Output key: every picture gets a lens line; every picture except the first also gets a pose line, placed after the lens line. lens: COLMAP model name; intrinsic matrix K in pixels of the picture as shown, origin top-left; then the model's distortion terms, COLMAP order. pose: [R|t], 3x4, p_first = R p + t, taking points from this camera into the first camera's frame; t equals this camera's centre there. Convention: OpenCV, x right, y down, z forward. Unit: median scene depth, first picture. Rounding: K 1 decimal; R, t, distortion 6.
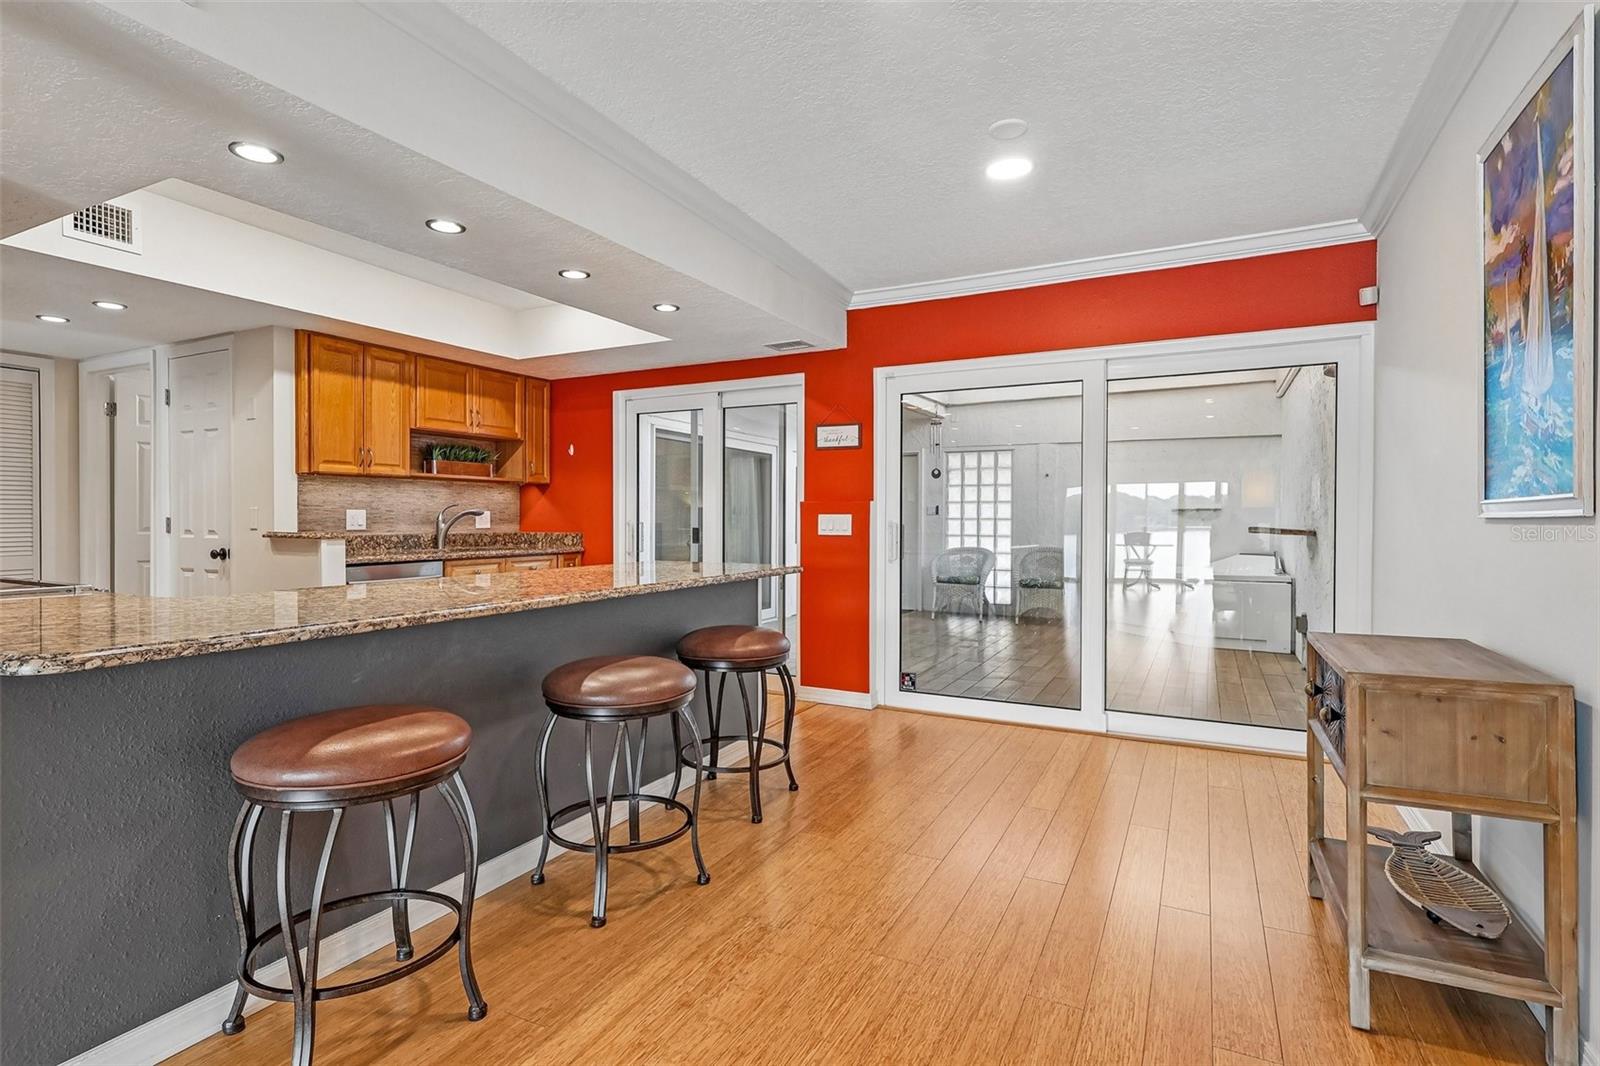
lens RADIAL K [[796.6, 0, 788.8], [0, 796.6, 518.6], [0, 0, 1]] dist [-0.000280, -0.000268]
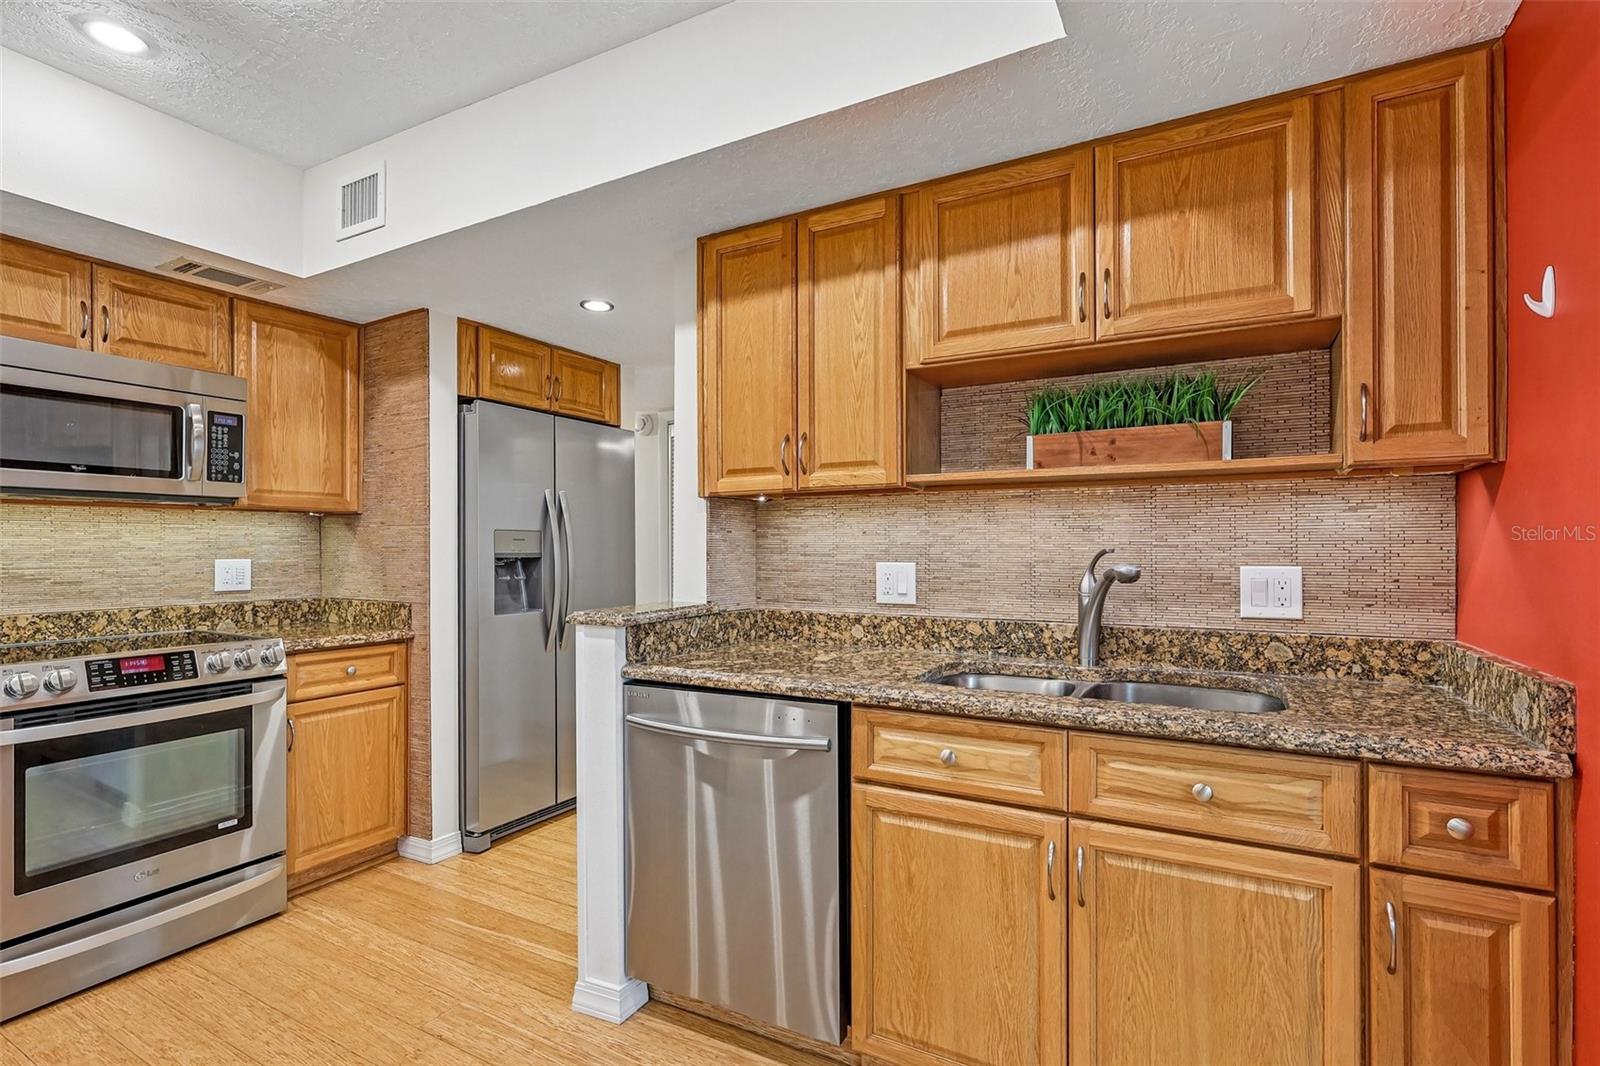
lens RADIAL K [[765.8, 0, 803.8], [0, 765.8, 545.5], [0, 0, 1]] dist [-0.001335, -0.000283]
pose [[-0.018477, -0.003944, -0.999822, -0.068792], [-0.000421, 0.999992, -0.003937, -0.018405], [0.999829, 0.000348, -0.018478, 0.901581]]
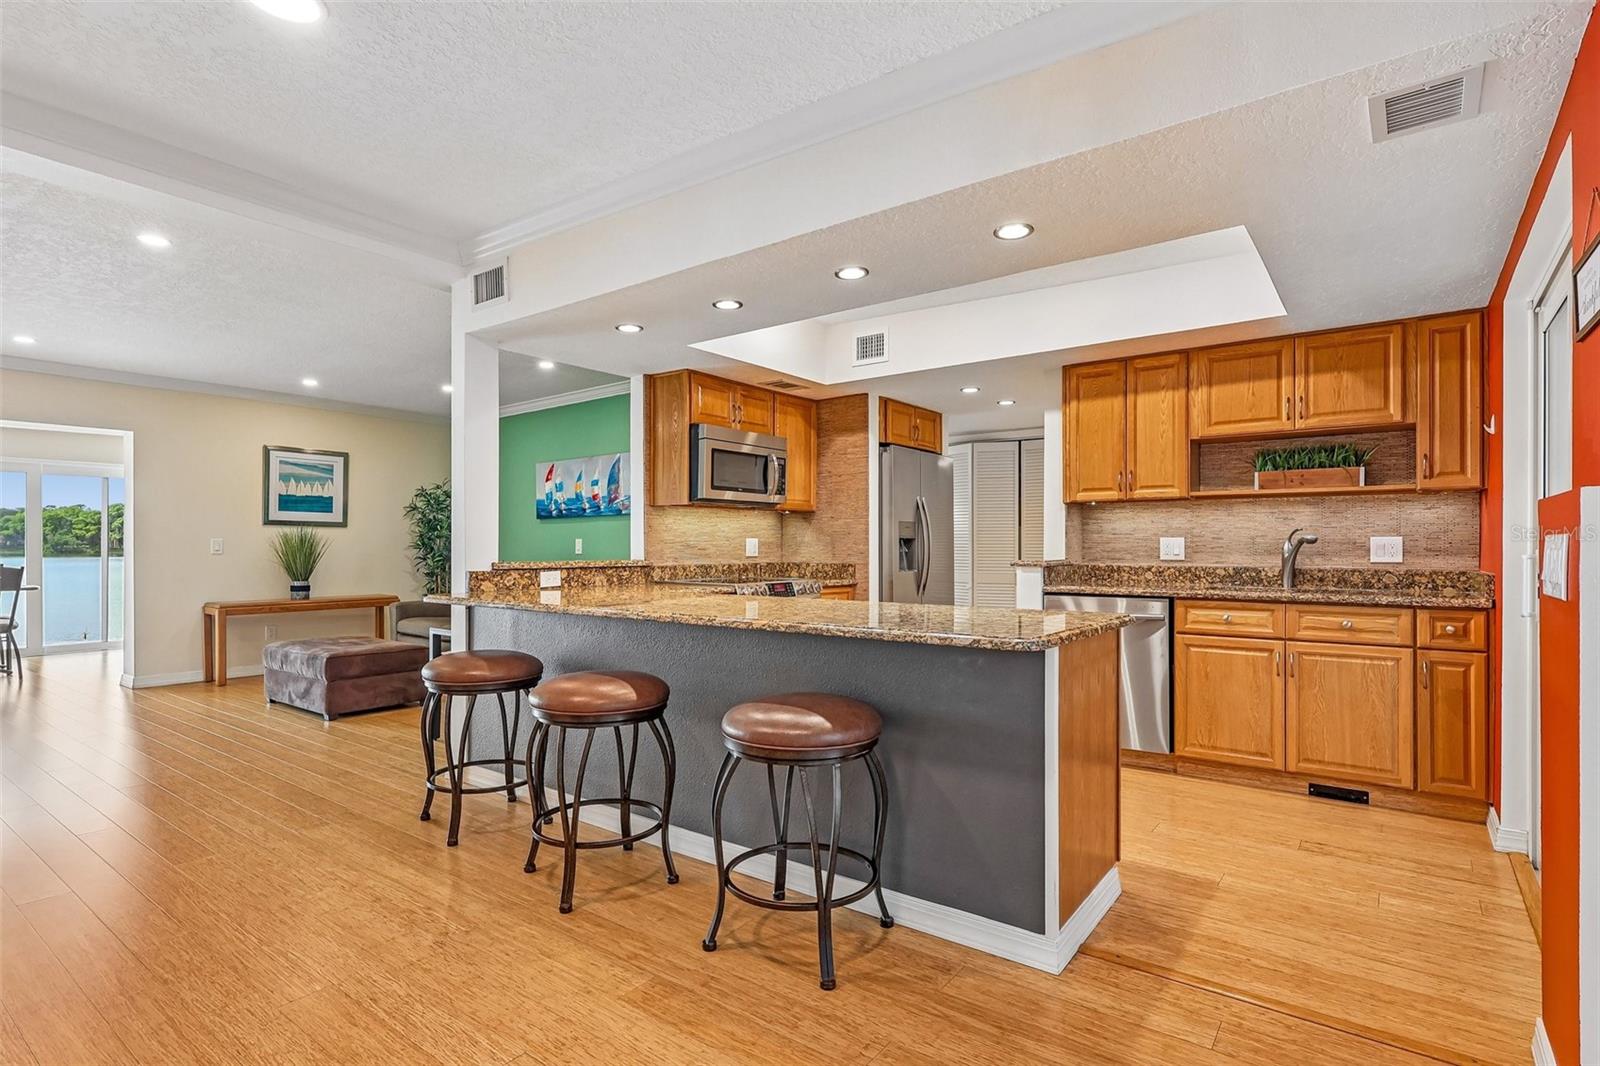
lens RADIAL K [[796.6, 0, 801.9], [0, 796.6, 543.2], [0, 0, 1]] dist [-0.000280, -0.000268]
pose [[-0.157368, -0.003716, -0.987533, 0.394886], [-0.003168, 0.999990, -0.003258, -0.000198], [0.987535, 0.002616, -0.157378, 0.688135]]
